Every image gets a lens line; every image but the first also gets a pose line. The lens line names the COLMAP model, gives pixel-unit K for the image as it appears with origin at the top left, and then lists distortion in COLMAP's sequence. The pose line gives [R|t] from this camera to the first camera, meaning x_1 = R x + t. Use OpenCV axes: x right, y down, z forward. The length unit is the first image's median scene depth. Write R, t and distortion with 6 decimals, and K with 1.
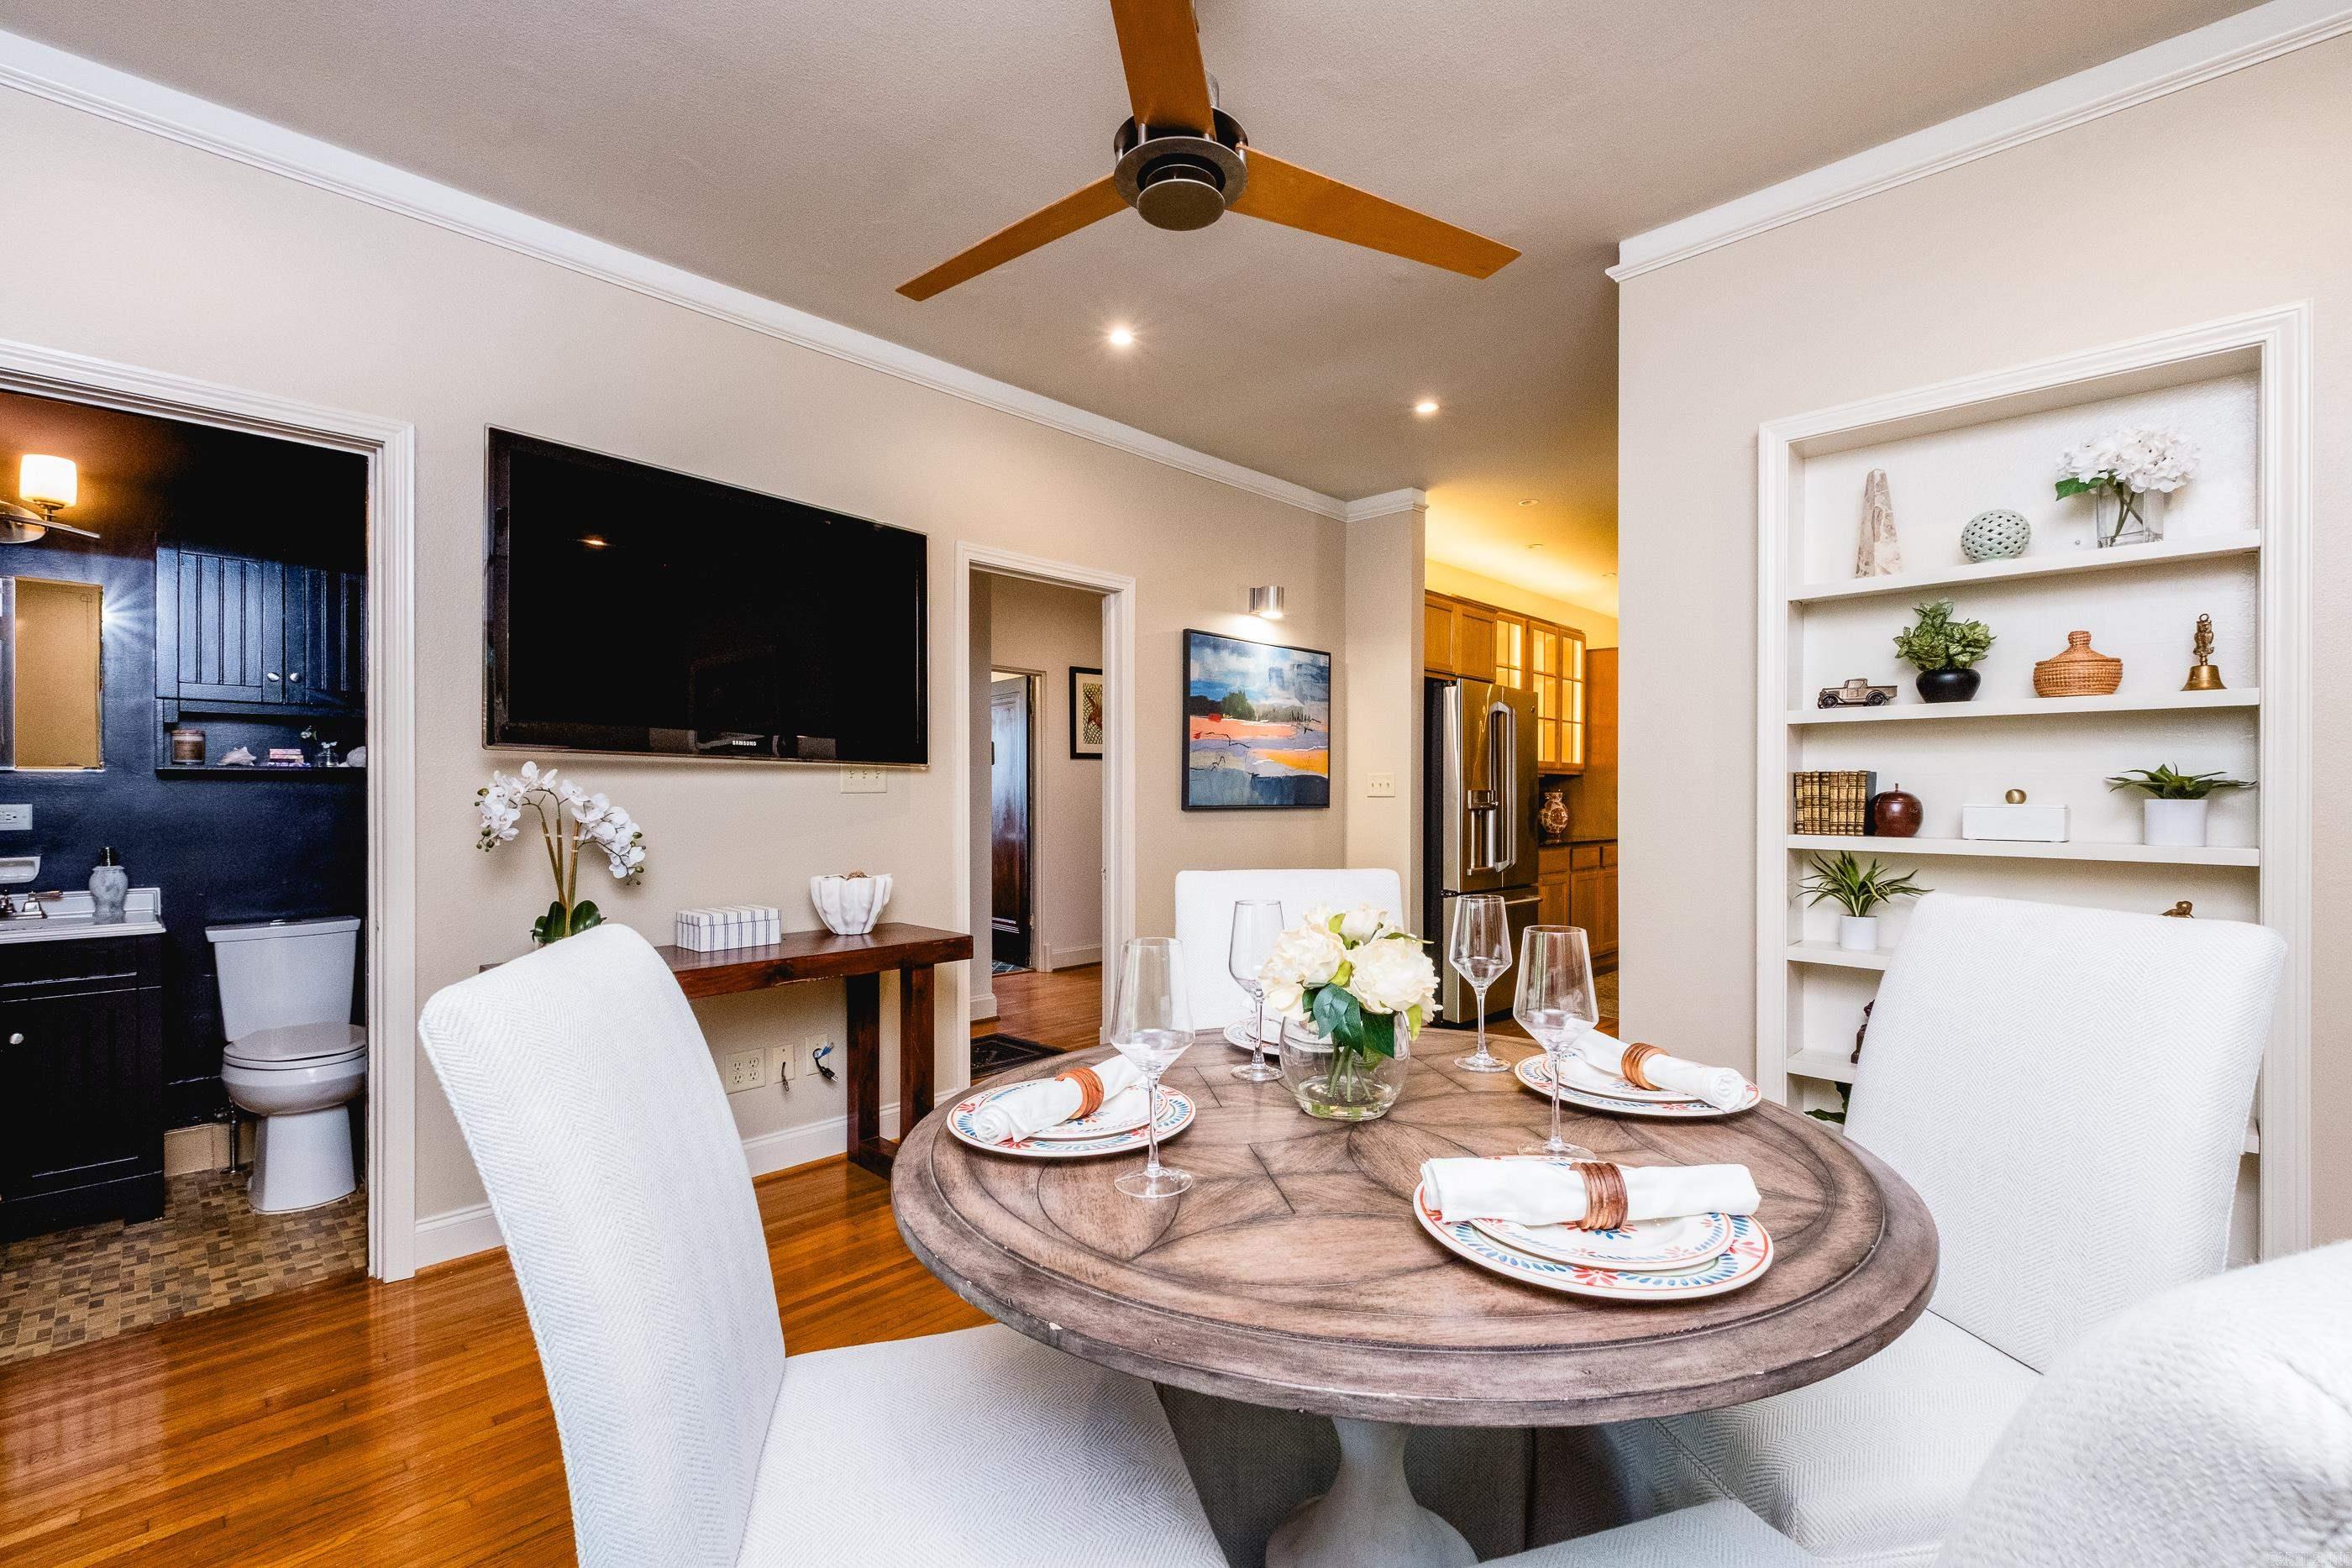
lens RADIAL K [[1002.9, 0, 1181.8], [0, 1002.9, 792.3], [0, 0, 1]] dist [0.001560, 0.000037]
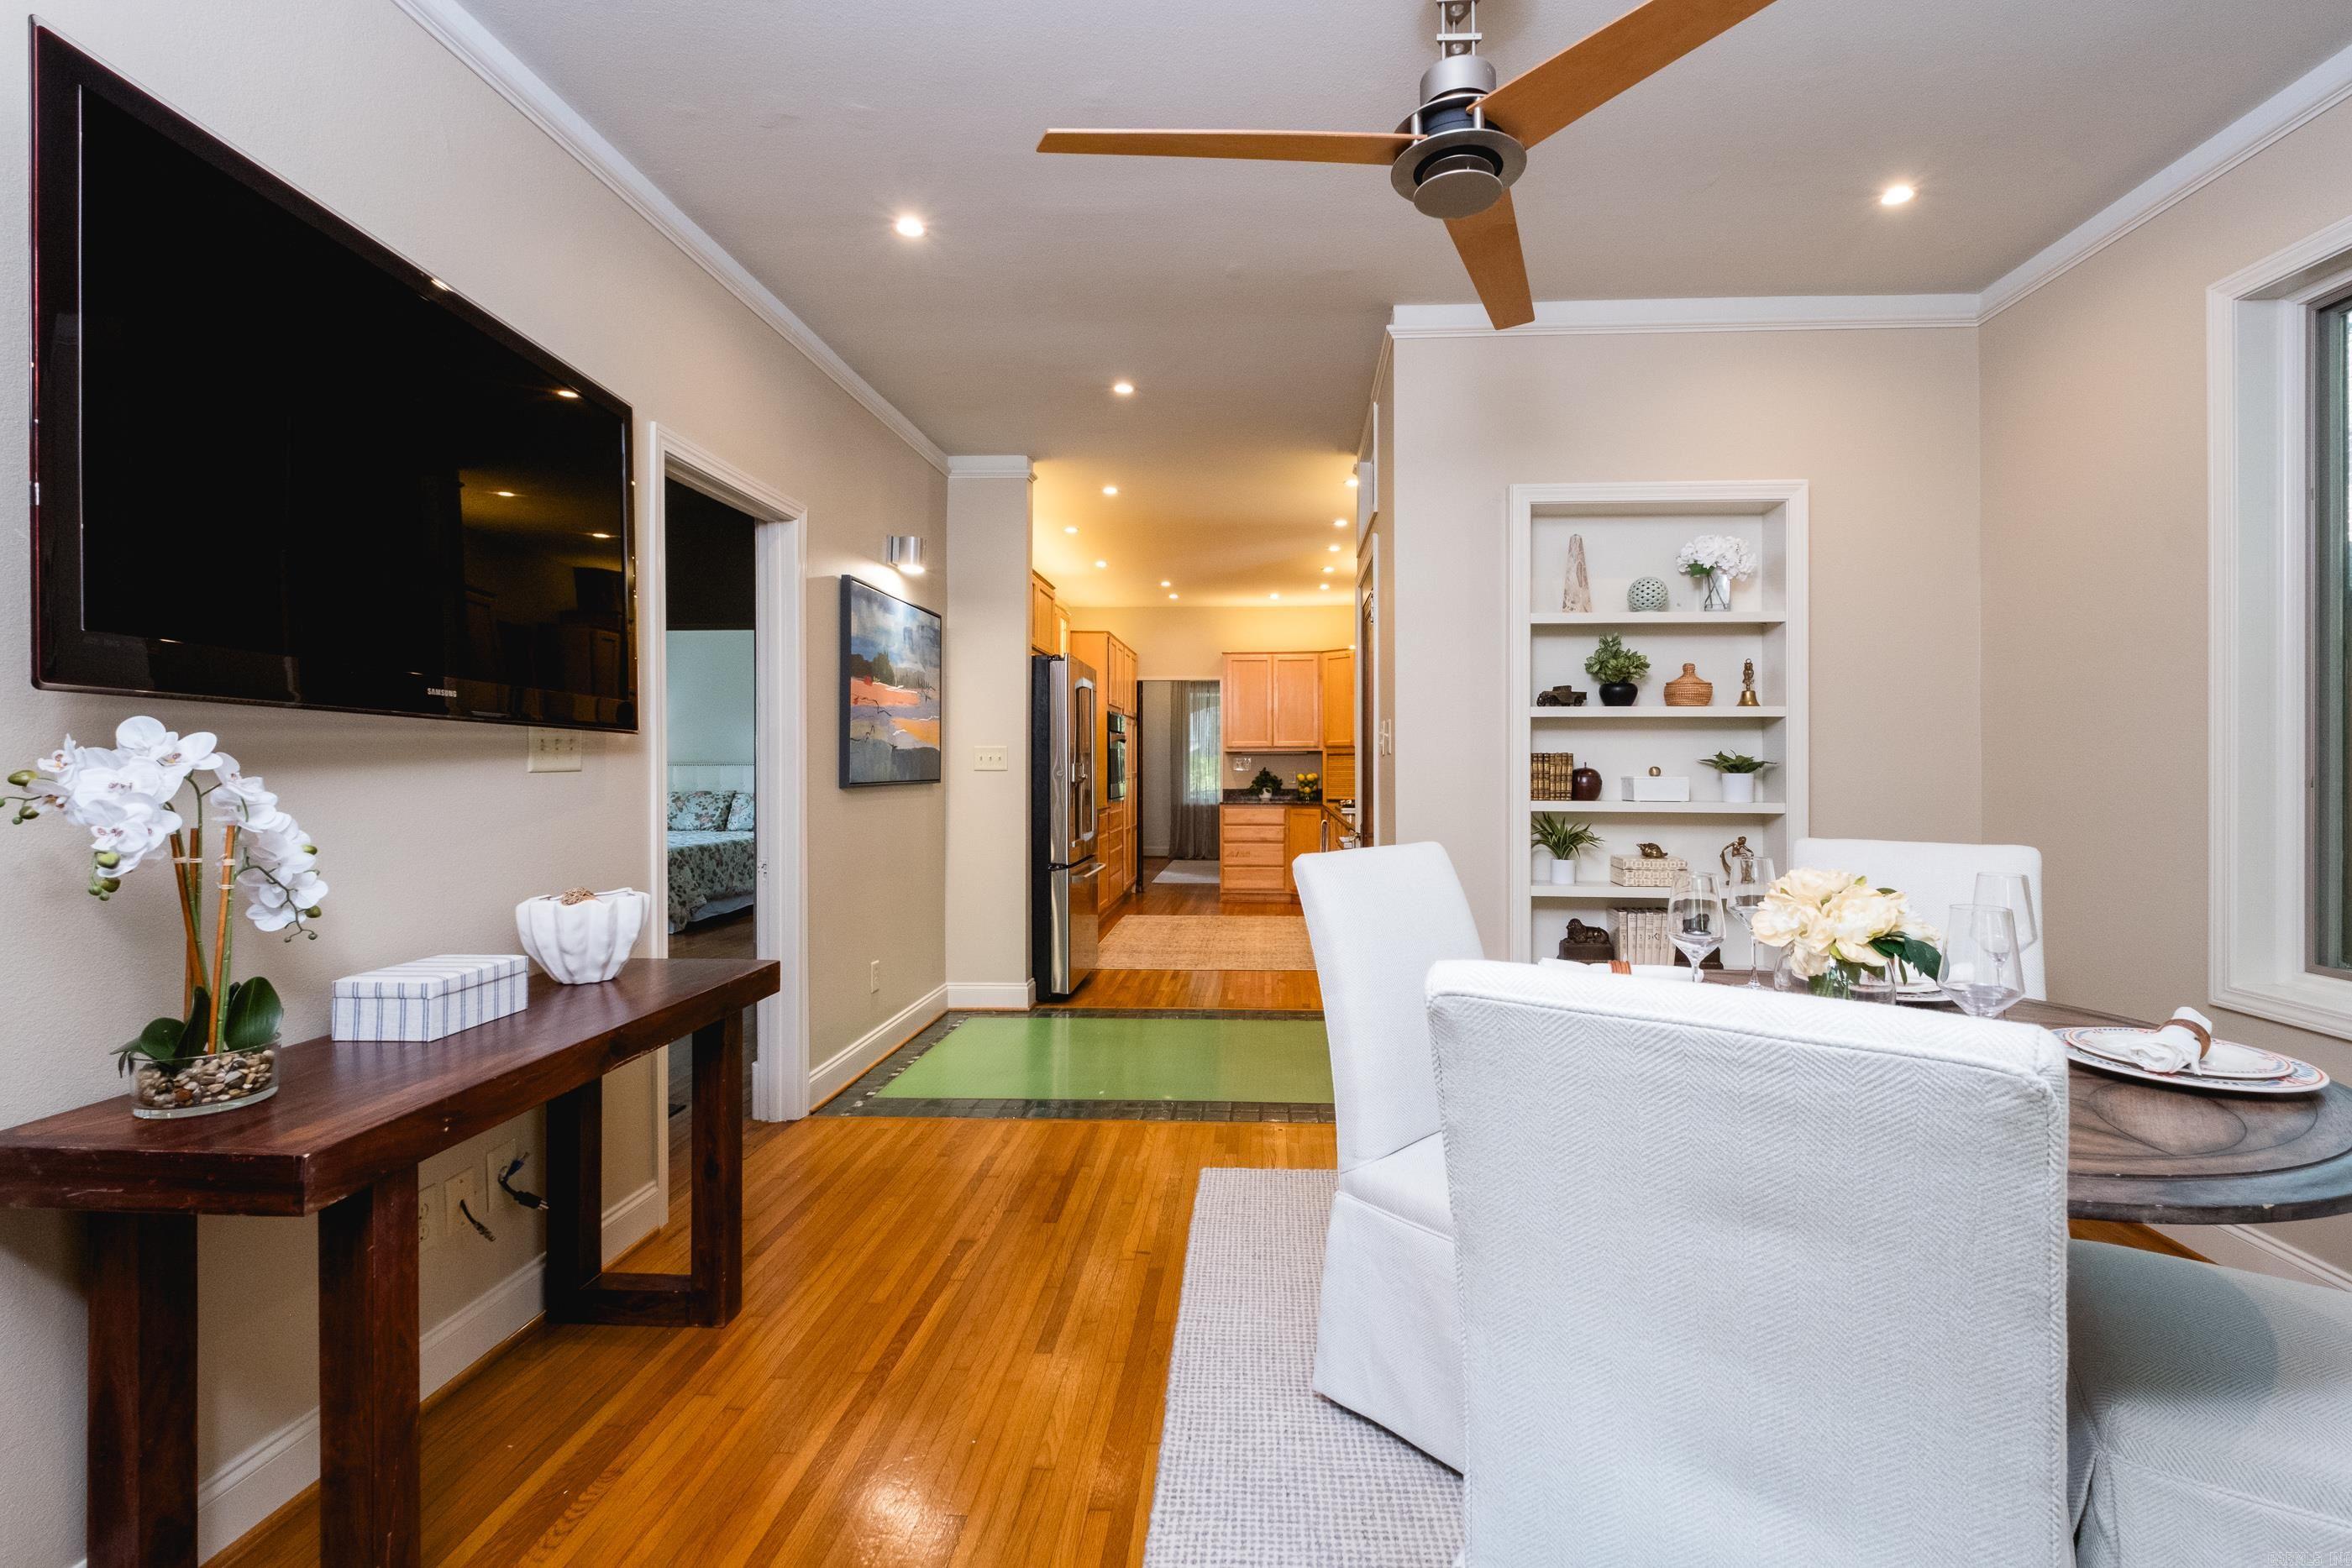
lens RADIAL K [[1017.7, 0, 1202.6], [0, 1017.7, 761.4], [0, 0, 1]] dist [0.001466, -0.000052]
pose [[0.757315, -0.000007, 0.653049, -0.598719], [-0.000657, 0.999999, 0.000773, -0.010482], [-0.653049, -0.001015, 0.757315, 0.269719]]
